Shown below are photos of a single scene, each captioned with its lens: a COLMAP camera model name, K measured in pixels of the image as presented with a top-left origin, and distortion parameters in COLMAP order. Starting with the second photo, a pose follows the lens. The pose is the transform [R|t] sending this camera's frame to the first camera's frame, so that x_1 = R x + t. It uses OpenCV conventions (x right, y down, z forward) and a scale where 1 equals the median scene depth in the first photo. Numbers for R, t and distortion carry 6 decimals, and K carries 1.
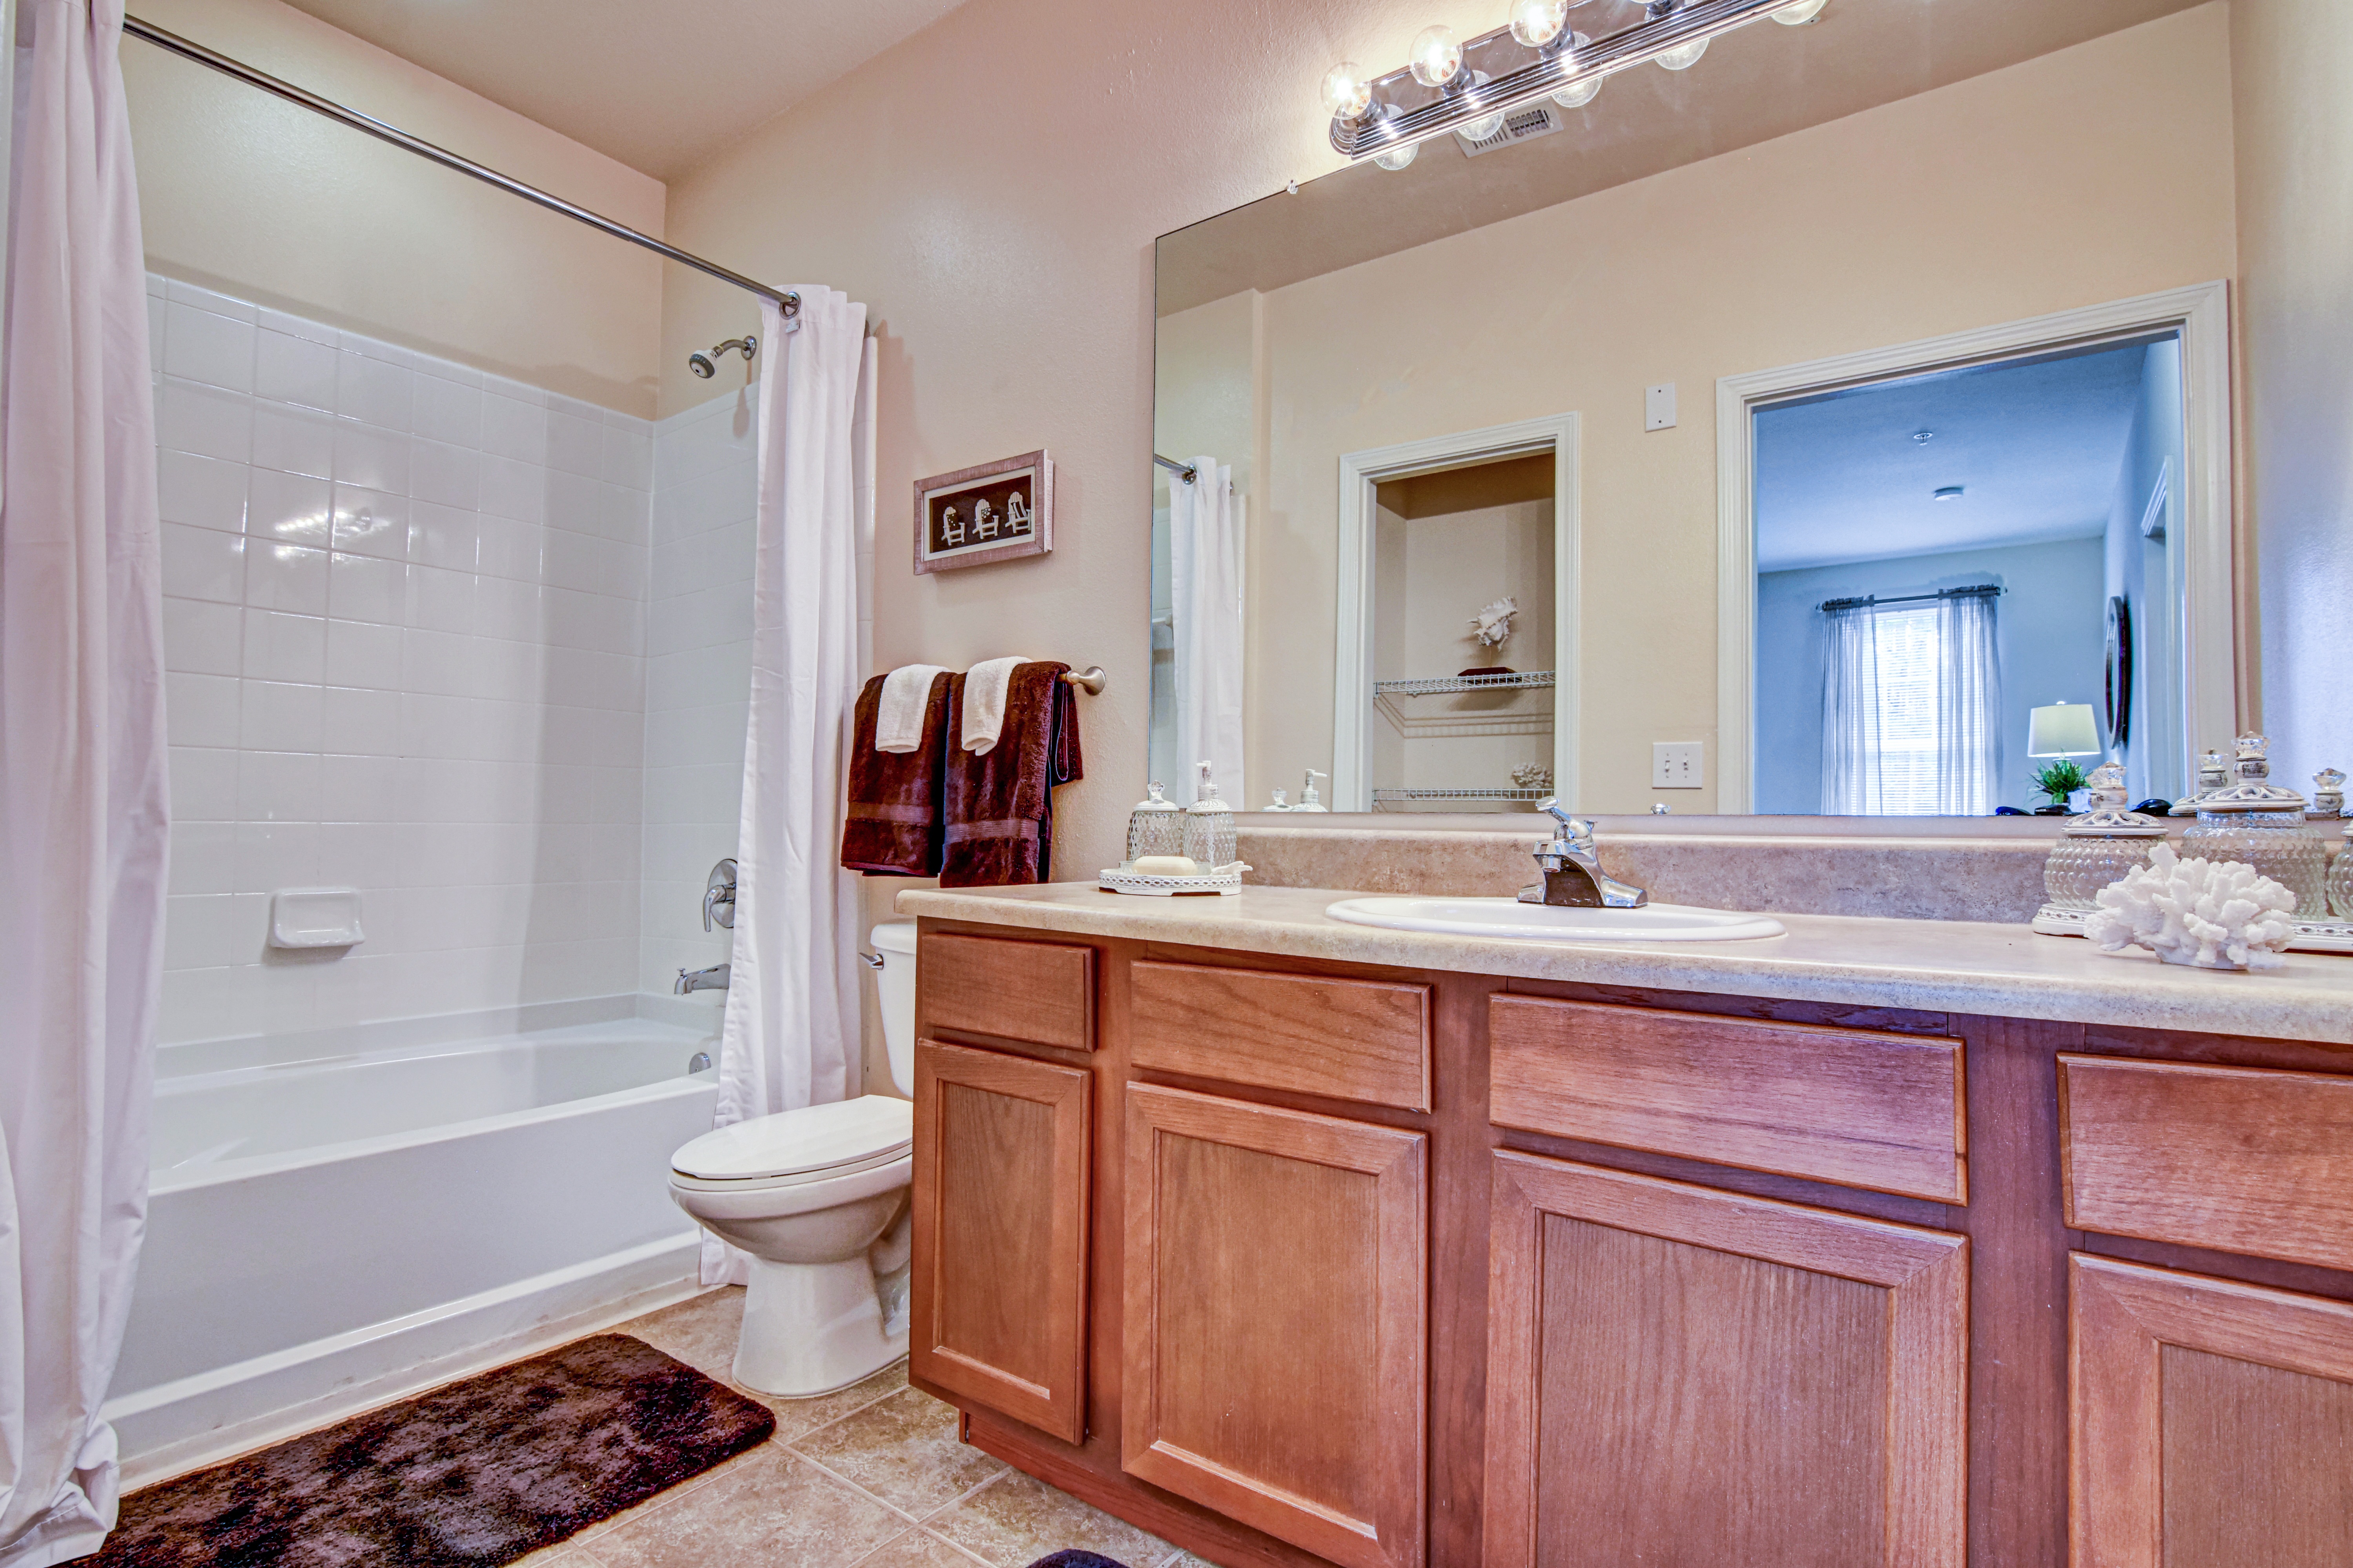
lens RADIAL K [[1138.7, 0, 1179.0], [0, 1138.7, 791.3], [0, 0, 1]] dist [-0.001874, -0.000130]
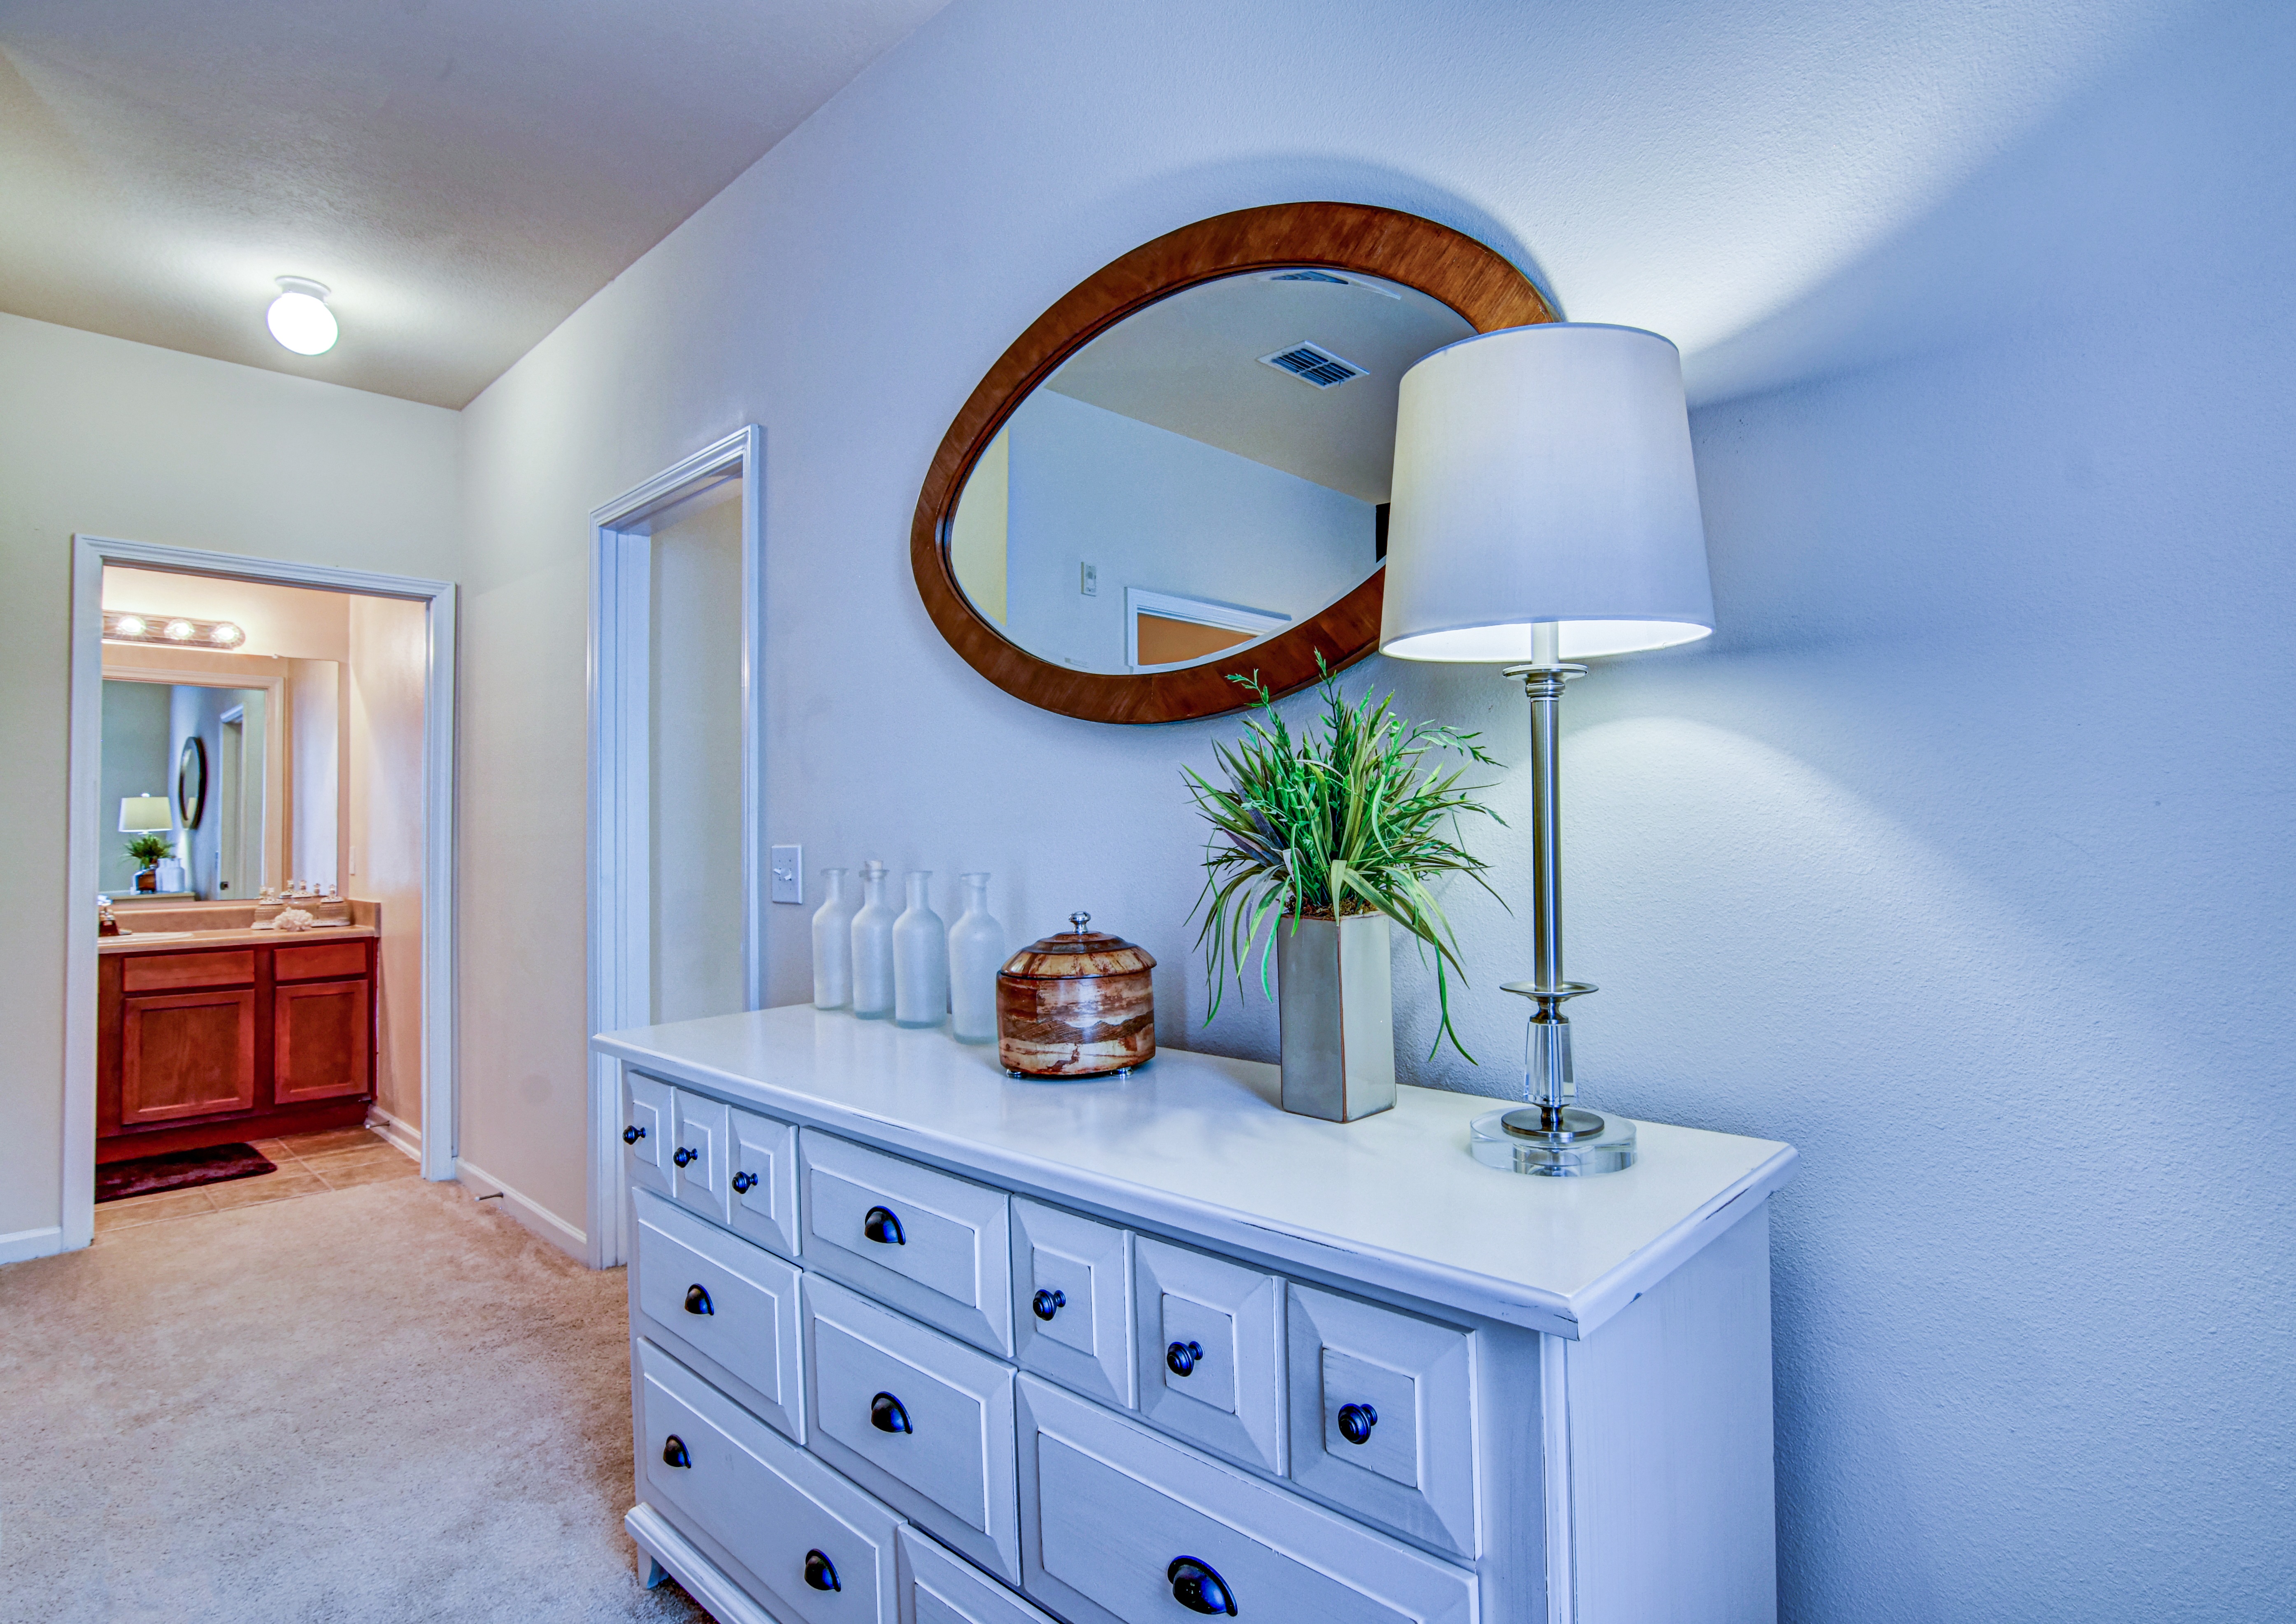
lens RADIAL K [[1149.3, 0, 1150.9], [0, 1149.3, 810.6], [0, 0, 1]] dist [0.001262, 0.000226]
pose [[0.141638, 0.016950, 0.989773, -3.236766], [-0.007705, 0.999842, -0.016020, -0.290744], [-0.989889, -0.005357, 0.141746, -3.102618]]
